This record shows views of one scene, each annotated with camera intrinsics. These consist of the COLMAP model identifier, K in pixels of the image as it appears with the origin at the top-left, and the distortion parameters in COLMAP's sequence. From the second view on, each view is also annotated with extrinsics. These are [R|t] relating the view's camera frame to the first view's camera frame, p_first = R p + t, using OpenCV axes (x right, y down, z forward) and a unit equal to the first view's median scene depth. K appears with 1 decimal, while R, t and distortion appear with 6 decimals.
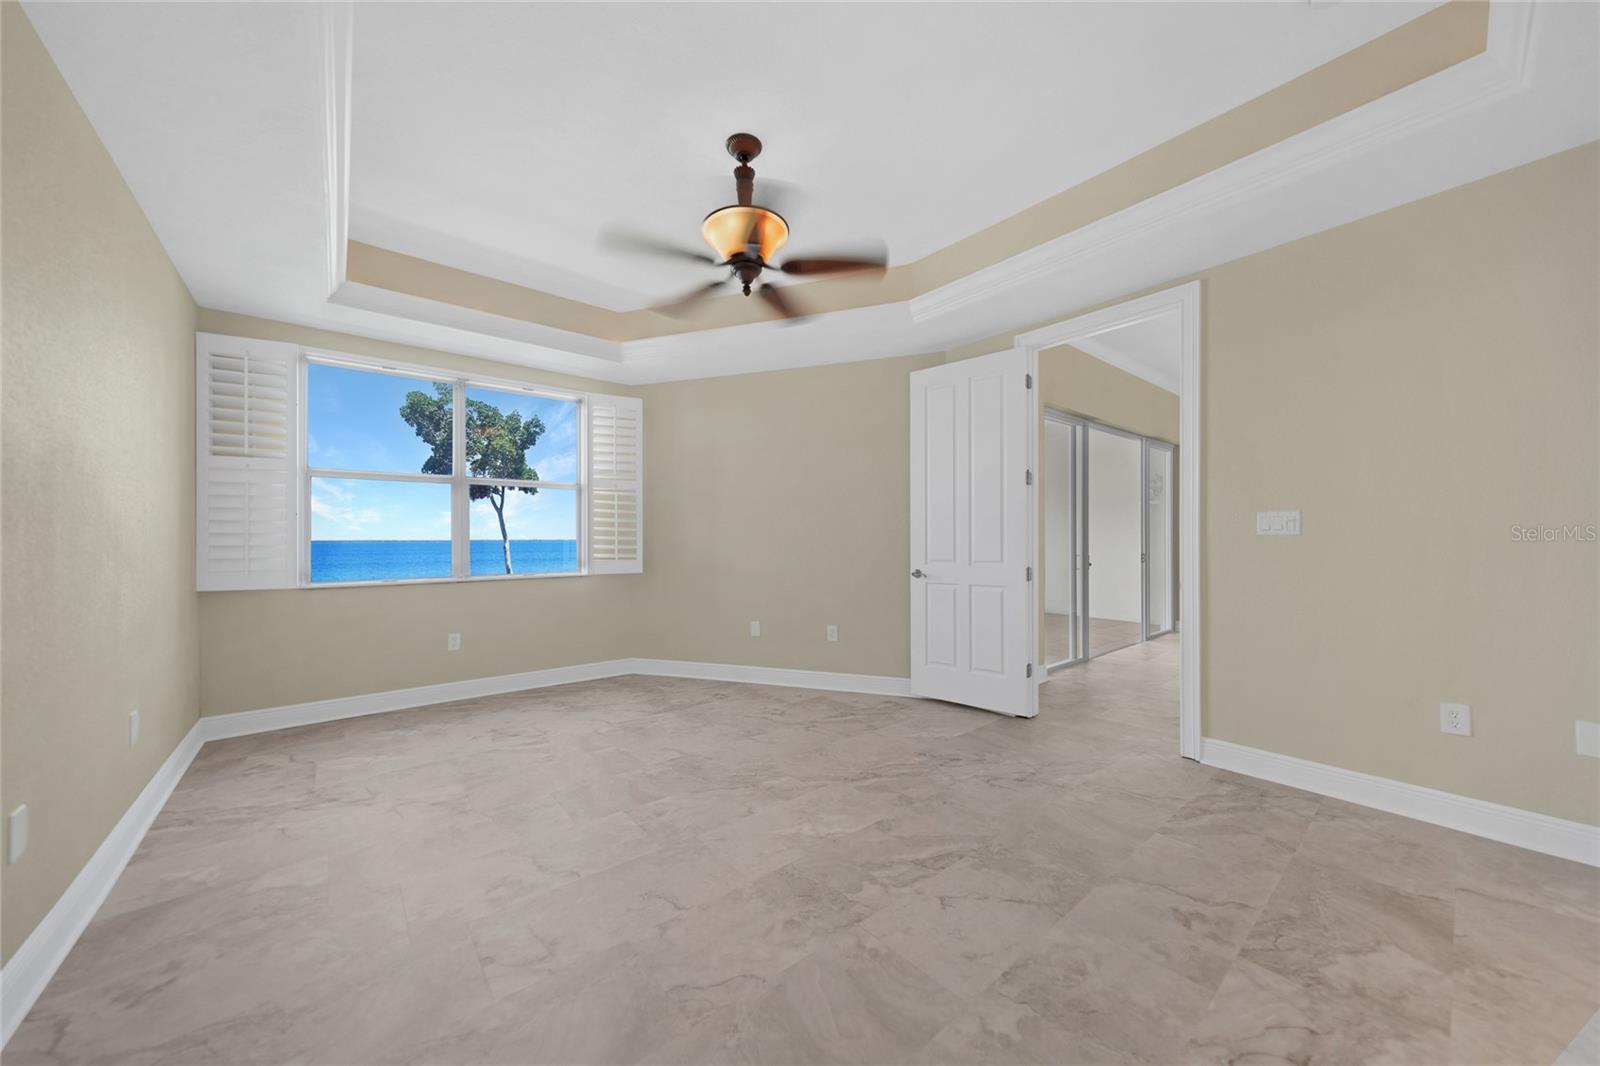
lens RADIAL K [[553.0, 0, 797.3], [0, 553.0, 535.8], [0, 0, 1]] dist [0.001612, 0.000111]
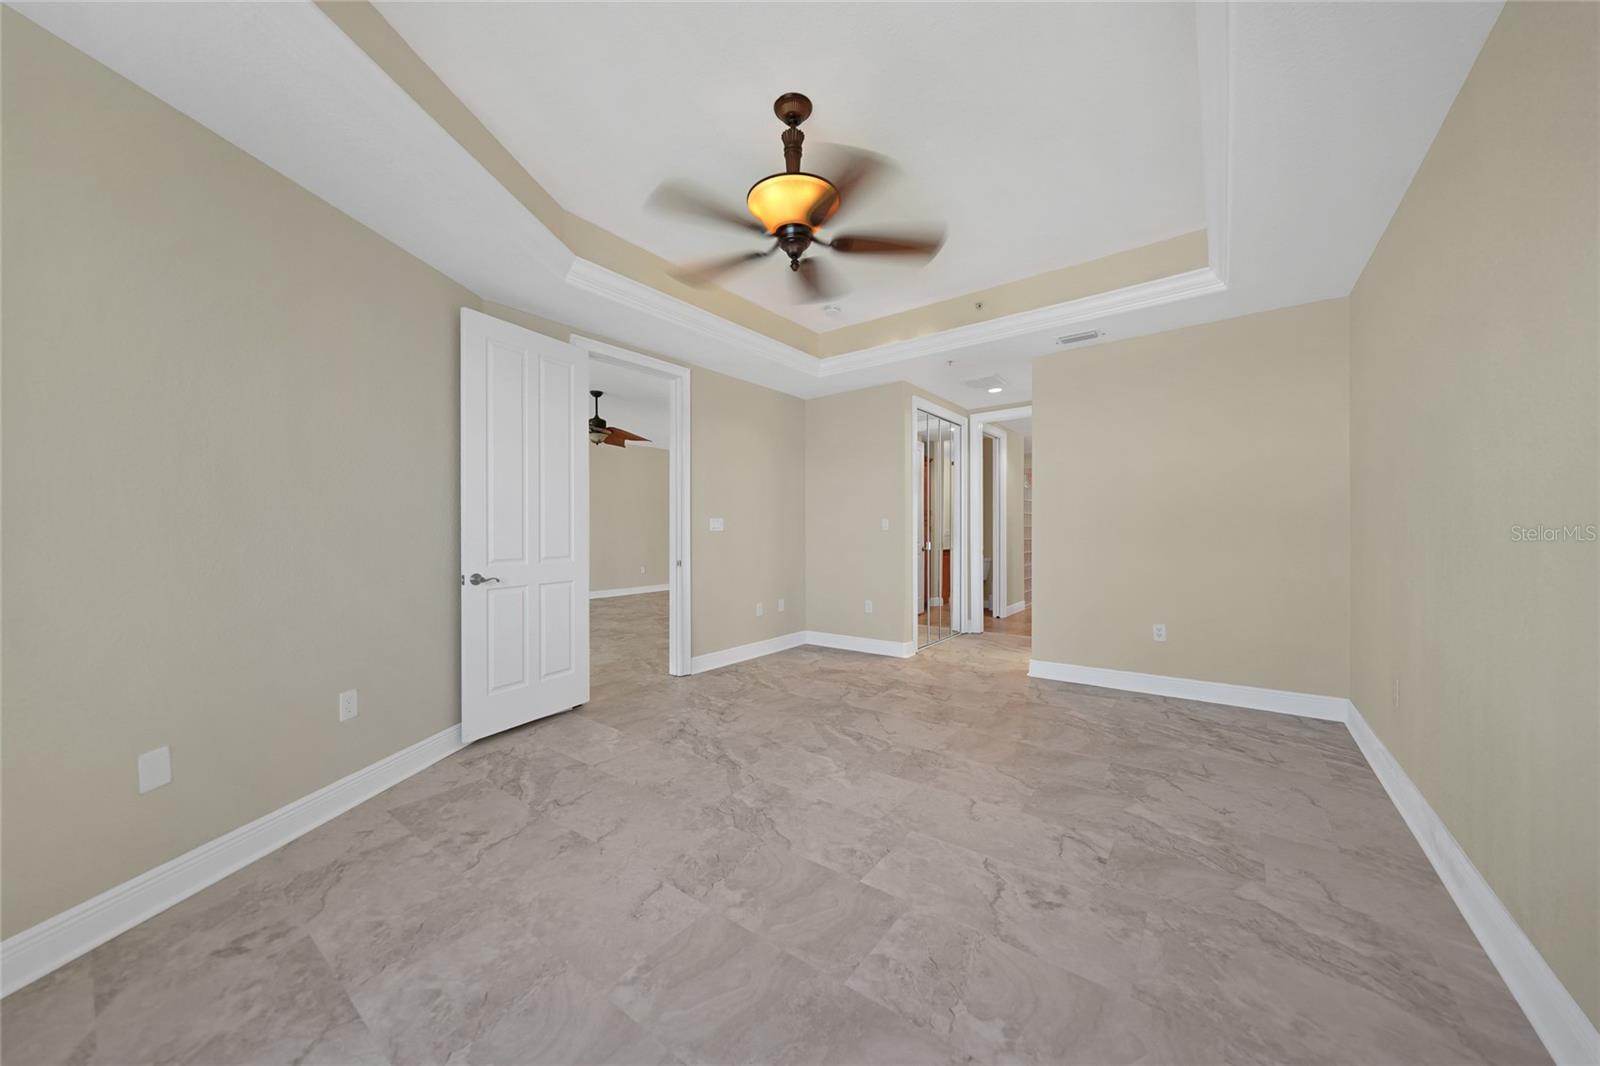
lens RADIAL K [[553.0, 0, 799.6], [0, 553.0, 537.7], [0, 0, 1]] dist [0.001612, 0.000111]
pose [[-0.216849, -0.005561, 0.976189, -0.925529], [0.001399, 0.999981, 0.006007, 0.010448], [-0.976204, 0.002668, -0.216837, 1.097543]]
